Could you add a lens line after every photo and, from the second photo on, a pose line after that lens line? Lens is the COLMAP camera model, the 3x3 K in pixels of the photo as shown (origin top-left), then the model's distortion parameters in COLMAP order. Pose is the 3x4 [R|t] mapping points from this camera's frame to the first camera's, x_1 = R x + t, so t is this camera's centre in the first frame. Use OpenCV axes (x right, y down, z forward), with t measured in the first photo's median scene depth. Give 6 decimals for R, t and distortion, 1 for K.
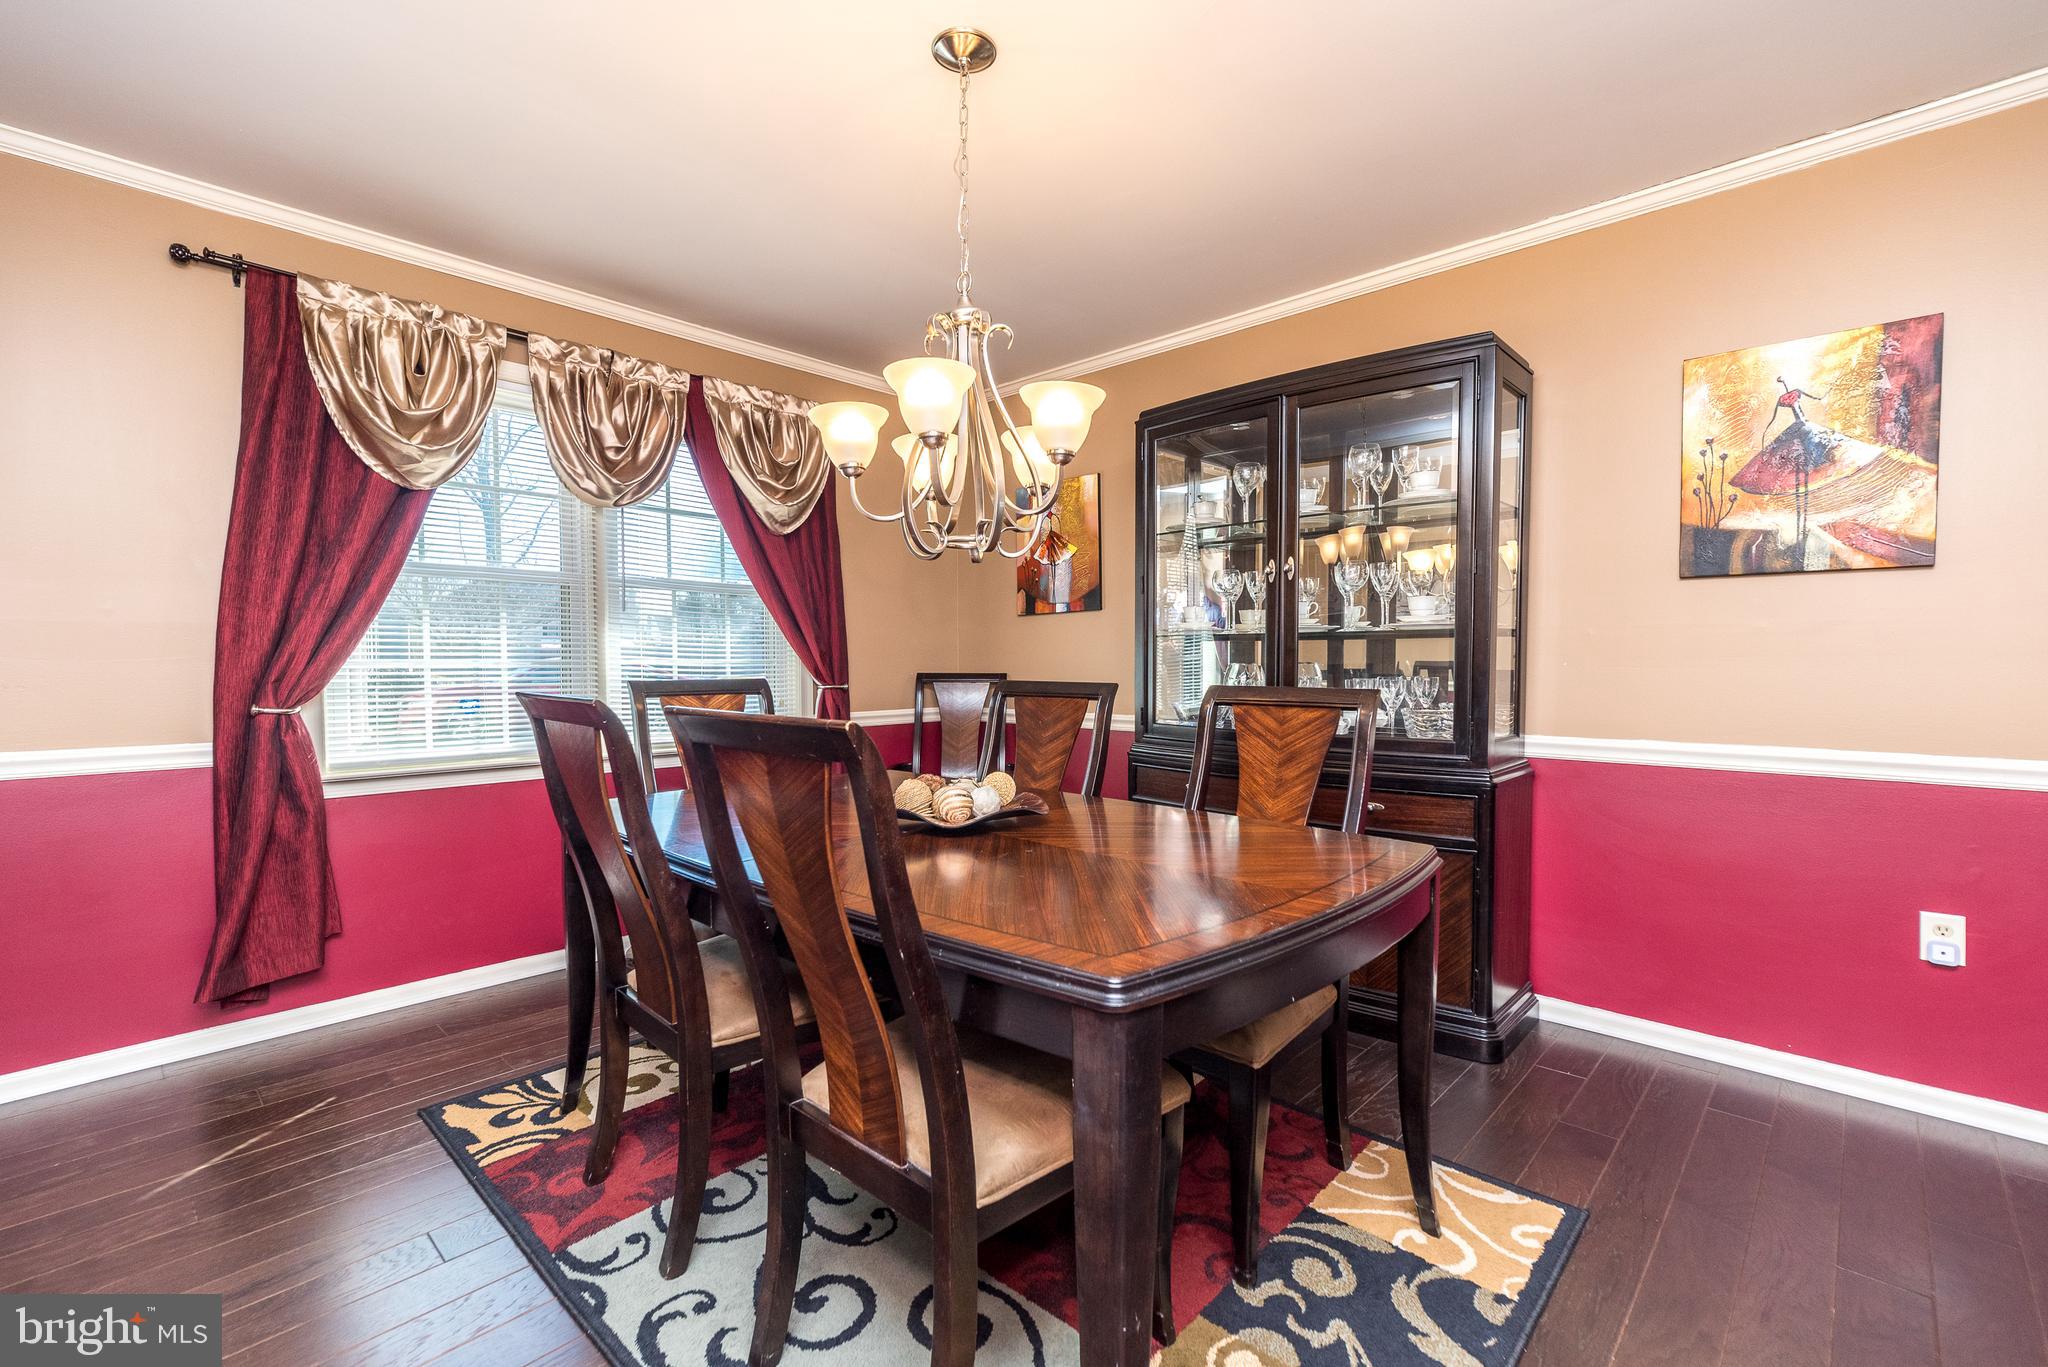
lens RADIAL K [[883.7, 0, 1026.6], [0, 883.7, 697.3], [0, 0, 1]] dist [-0.012085, 0.005296]
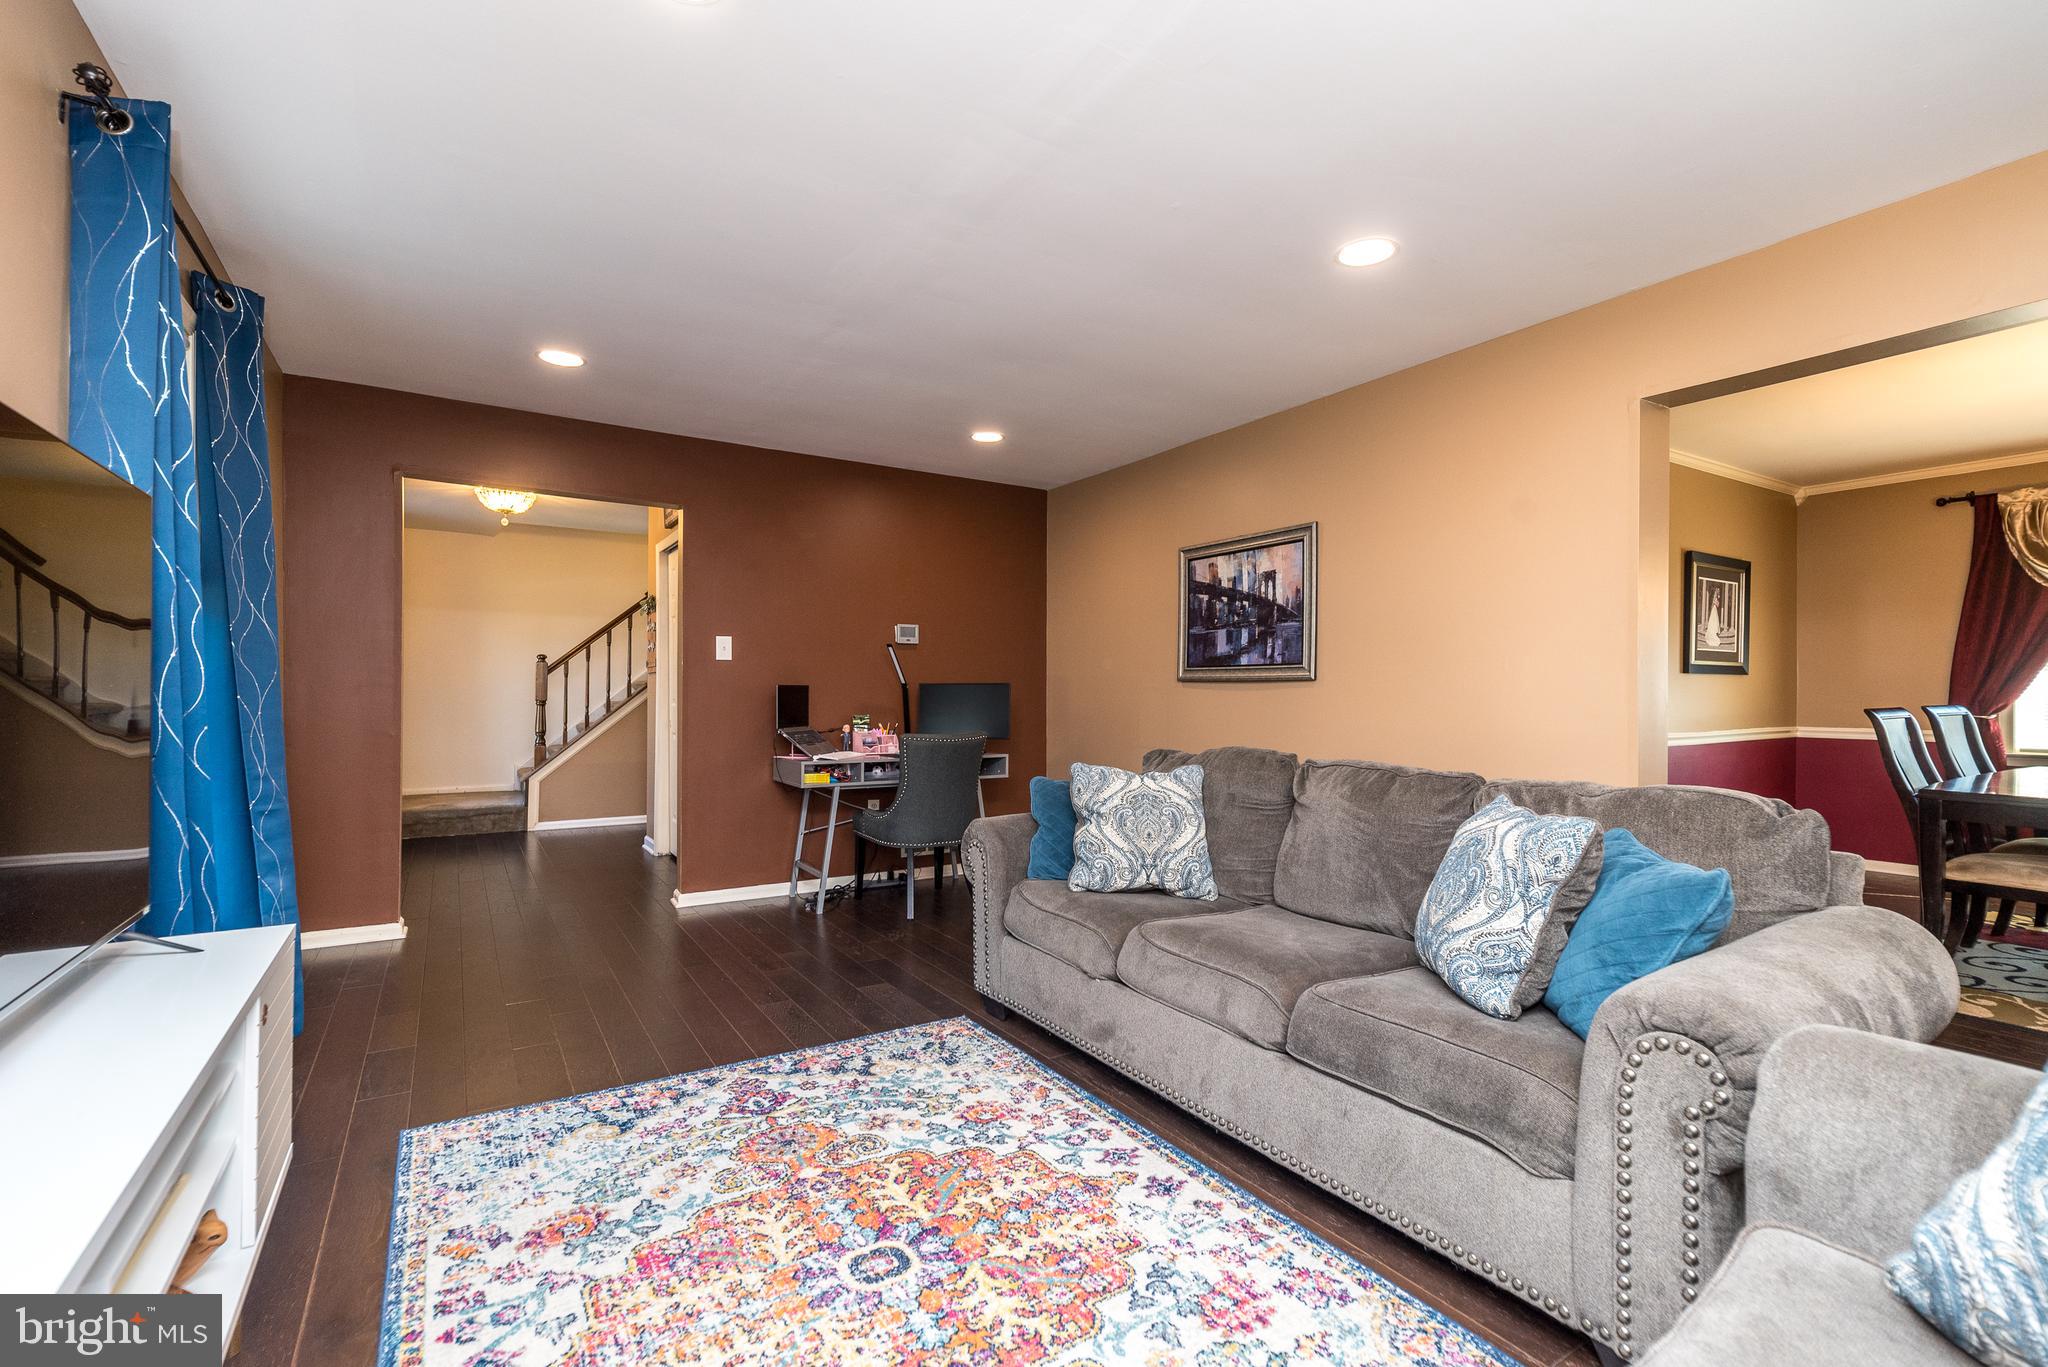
lens RADIAL K [[895.7, 0, 1023.1], [0, 895.7, 691.3], [0, 0, 1]] dist [0.005899, 0.000393]
pose [[-0.253551, 0.009150, -0.967279, 1.745775], [-0.044411, 0.998791, 0.021090, 0.023509], [0.966302, 0.048305, -0.252838, -0.607971]]
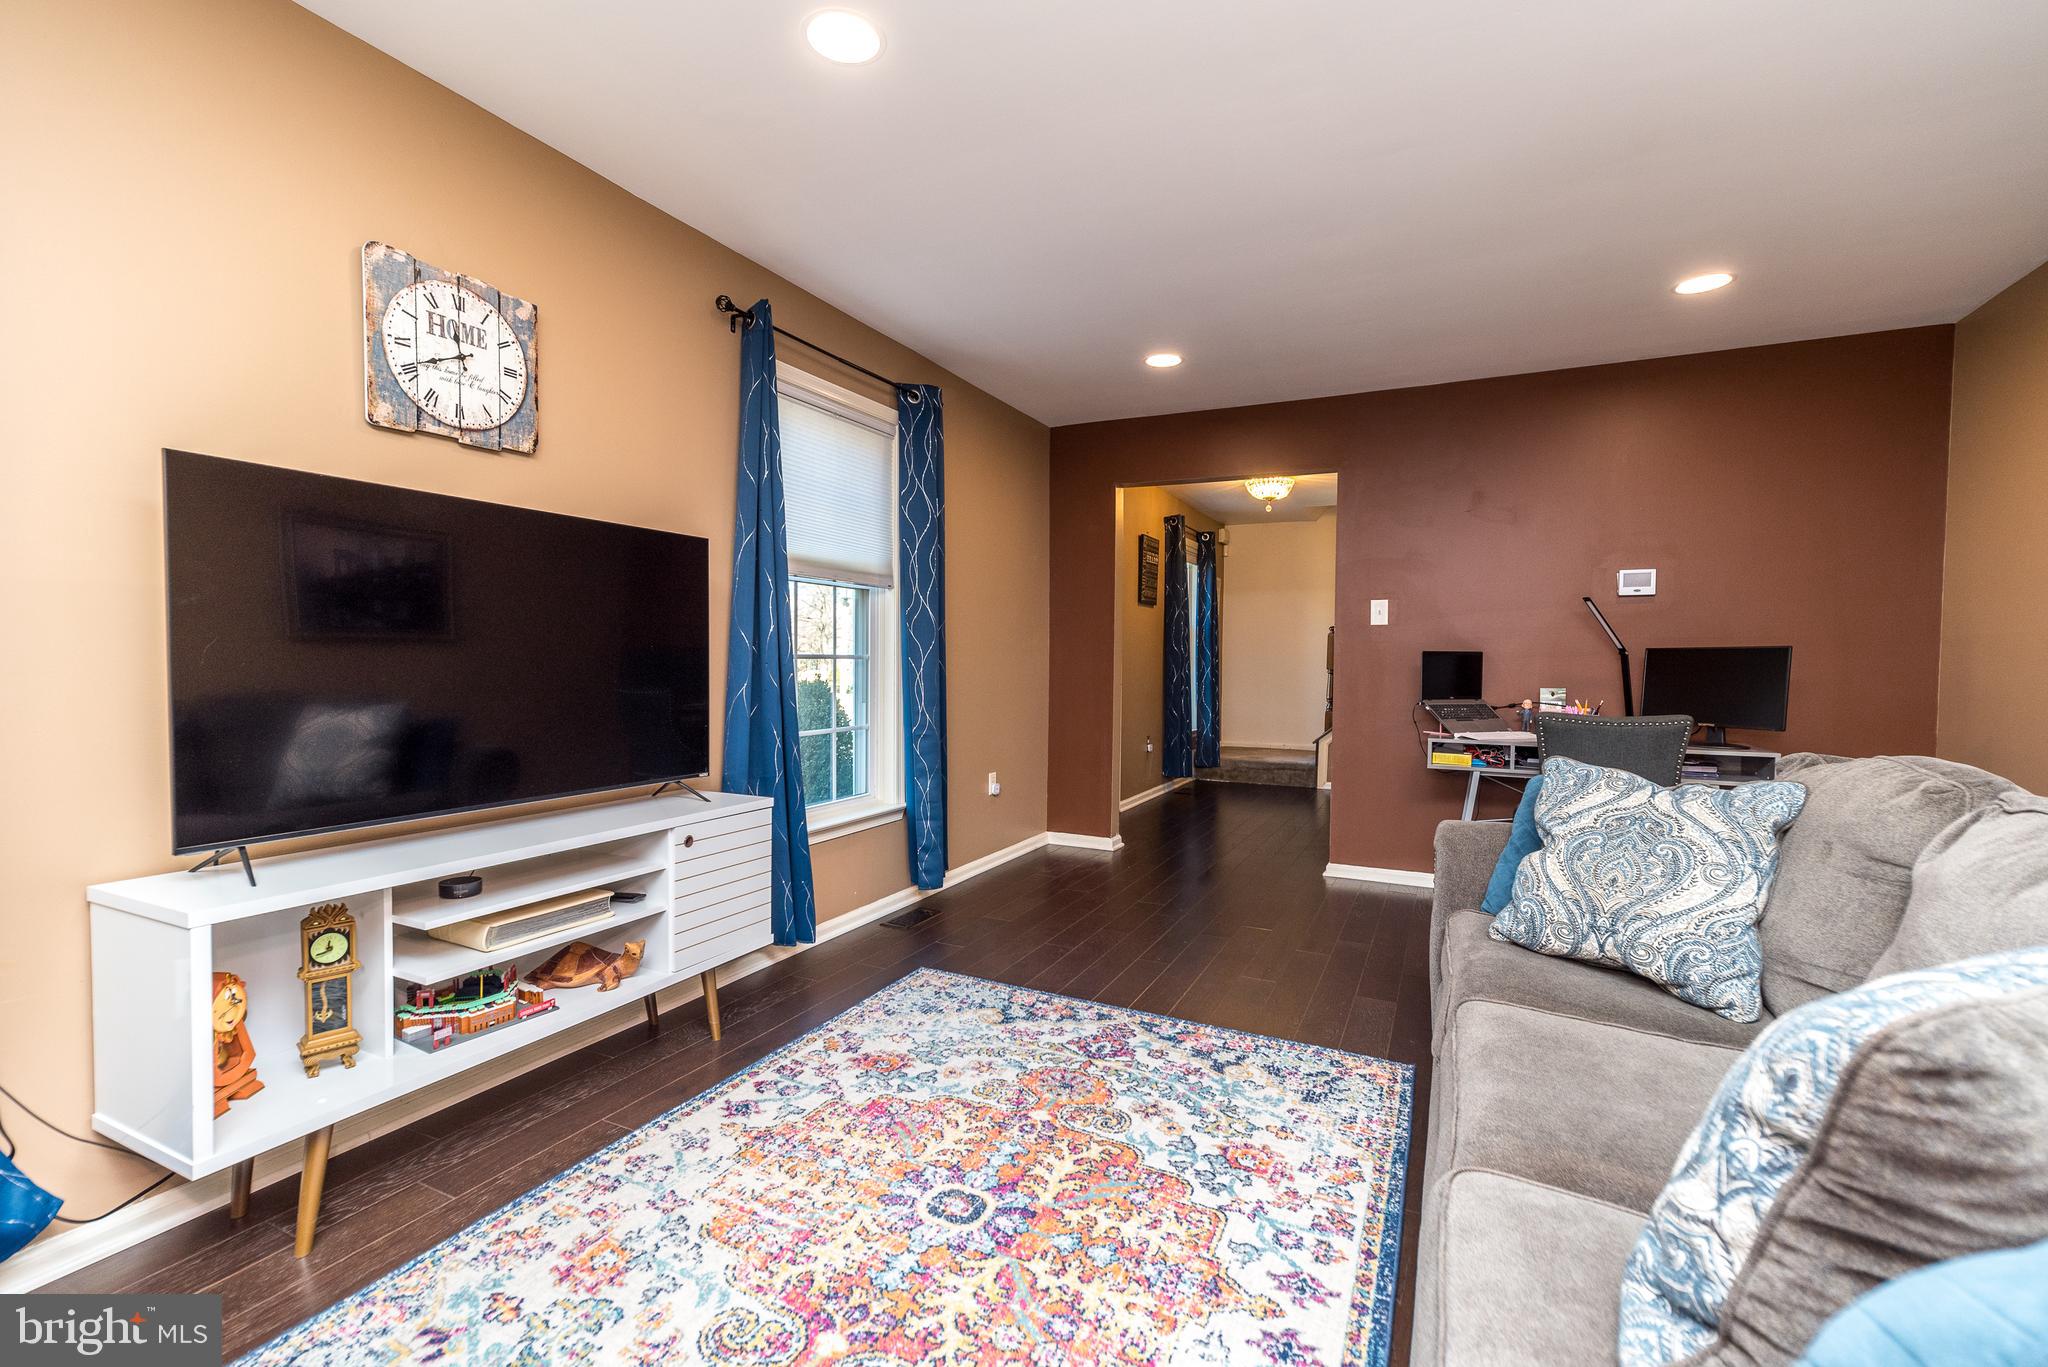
lens RADIAL K [[887.0, 0, 1029.2], [0, 887.0, 690.9], [0, 0, 1]] dist [0.006527, -0.000211]
pose [[-0.955487, 0.013588, -0.294720, 1.233206], [-0.010505, 0.996739, 0.080011, 0.021969], [0.294846, 0.079546, -0.952228, -0.198395]]
